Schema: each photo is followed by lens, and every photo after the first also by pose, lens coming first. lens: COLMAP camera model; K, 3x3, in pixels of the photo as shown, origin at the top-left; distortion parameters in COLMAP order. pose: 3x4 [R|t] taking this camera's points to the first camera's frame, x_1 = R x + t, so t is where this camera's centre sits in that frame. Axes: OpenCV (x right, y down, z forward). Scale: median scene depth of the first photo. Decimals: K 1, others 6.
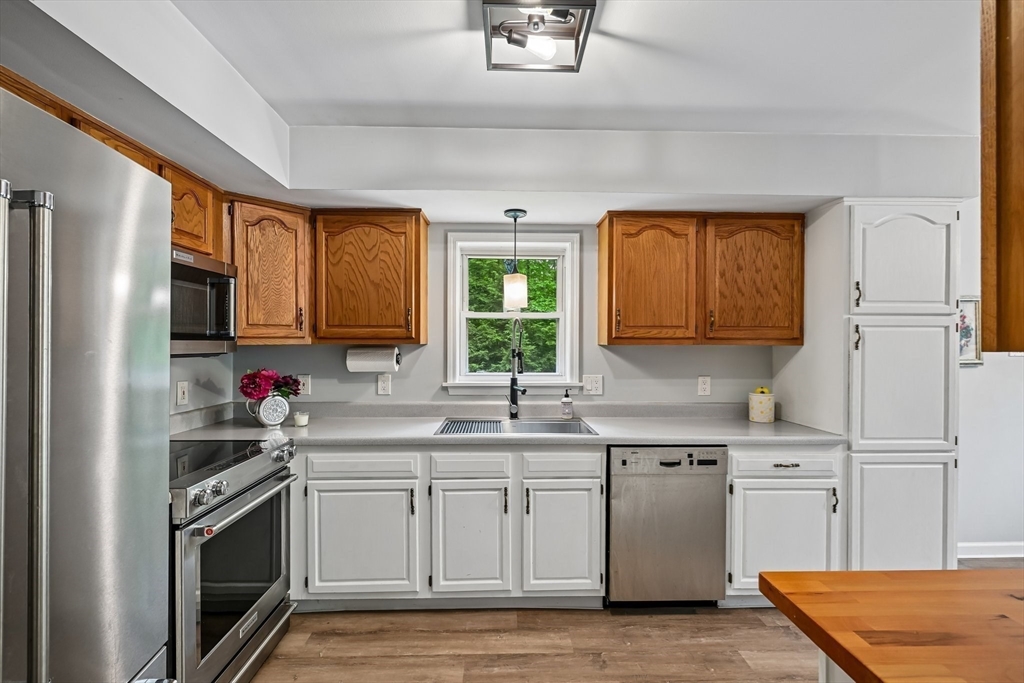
lens RADIAL K [[459.4, 0, 511.2], [0, 459.4, 346.3], [0, 0, 1]] dist [-0.000352, -0.000214]
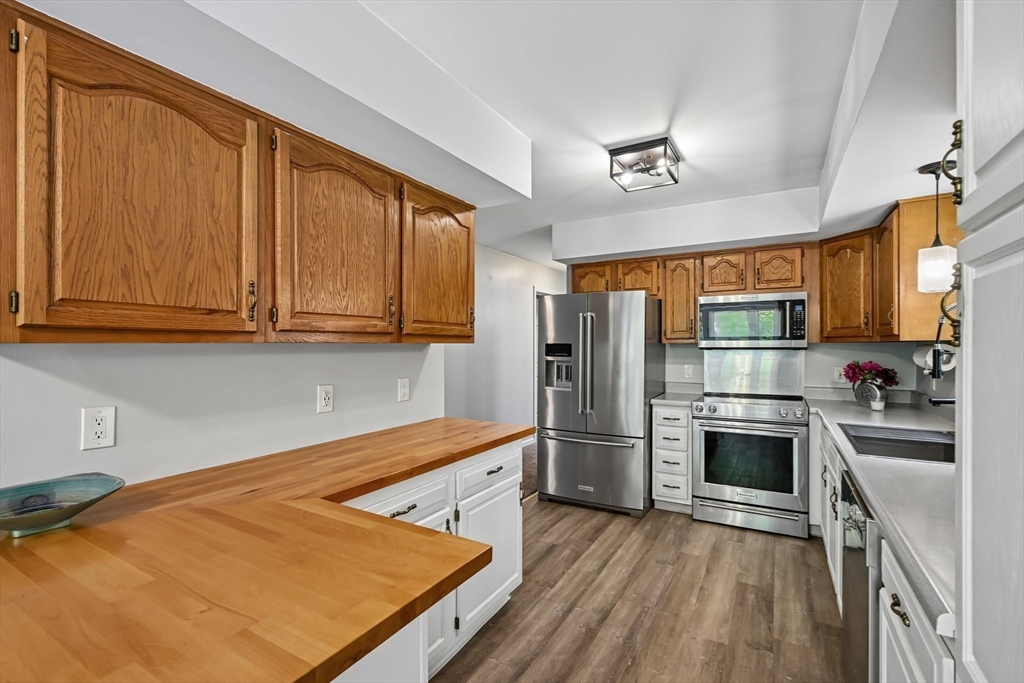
lens RADIAL K [[461.9, 0, 512.0], [0, 461.9, 343.4], [0, 0, 1]] dist [0.000179, 0.000174]
pose [[-0.525132, -0.003033, -0.851015, 1.050293], [-0.001609, 0.999995, -0.002571, 0.004348], [0.851019, 0.000019, -0.525135, 0.822255]]
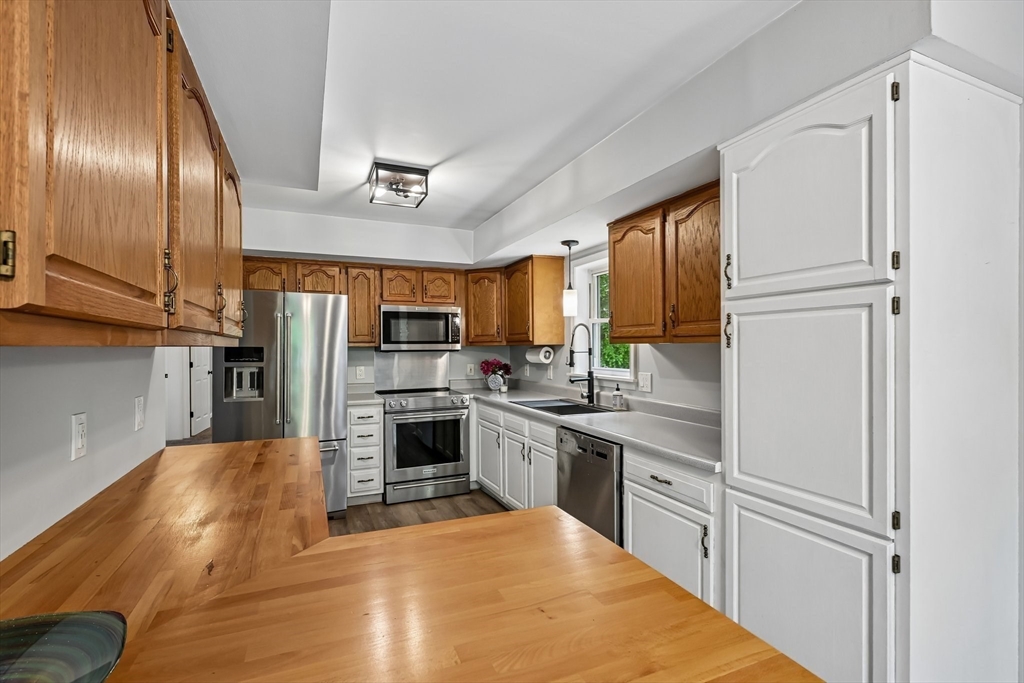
lens RADIAL K [[461.9, 0, 512.0], [0, 461.9, 343.4], [0, 0, 1]] dist [0.000179, 0.000174]
pose [[0.382497, -0.010682, -0.923895, 1.173914], [0.003437, 0.999943, -0.010139, 0.006296], [0.923950, 0.000703, 0.382511, 0.359898]]
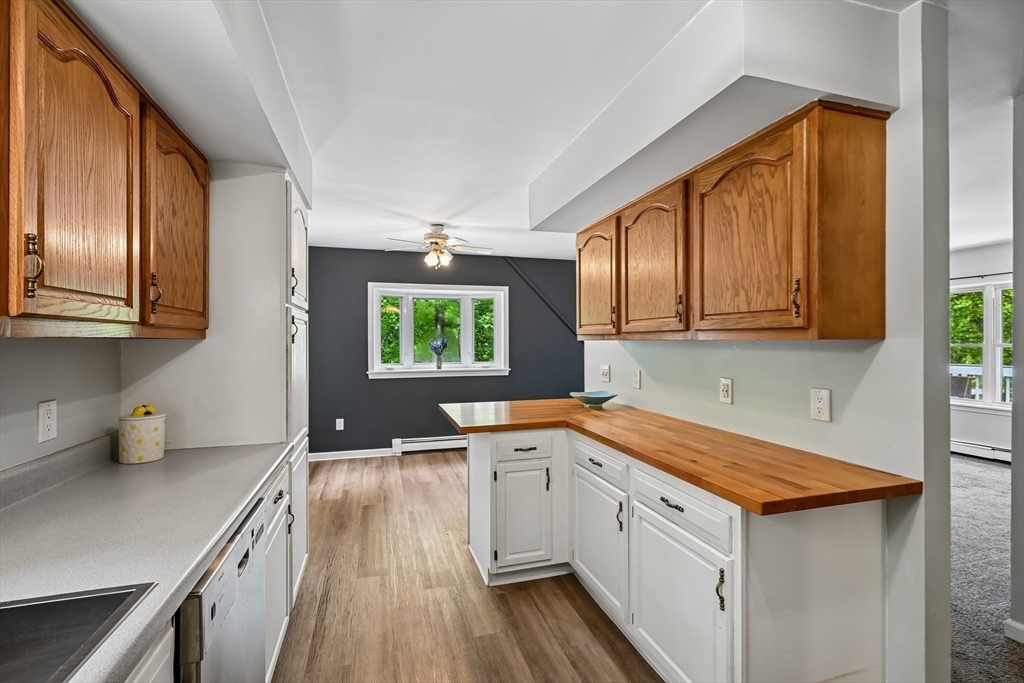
lens RADIAL K [[448.0, 0, 512.0], [0, 448.0, 341.5], [0, 0, 1]] dist [0.000006, 0.000067]
pose [[-0.272079, -0.002106, 0.962273, -0.193476], [0.002152, 0.999994, 0.002797, 0.001821], [-0.962273, 0.002832, -0.272072, 0.742974]]
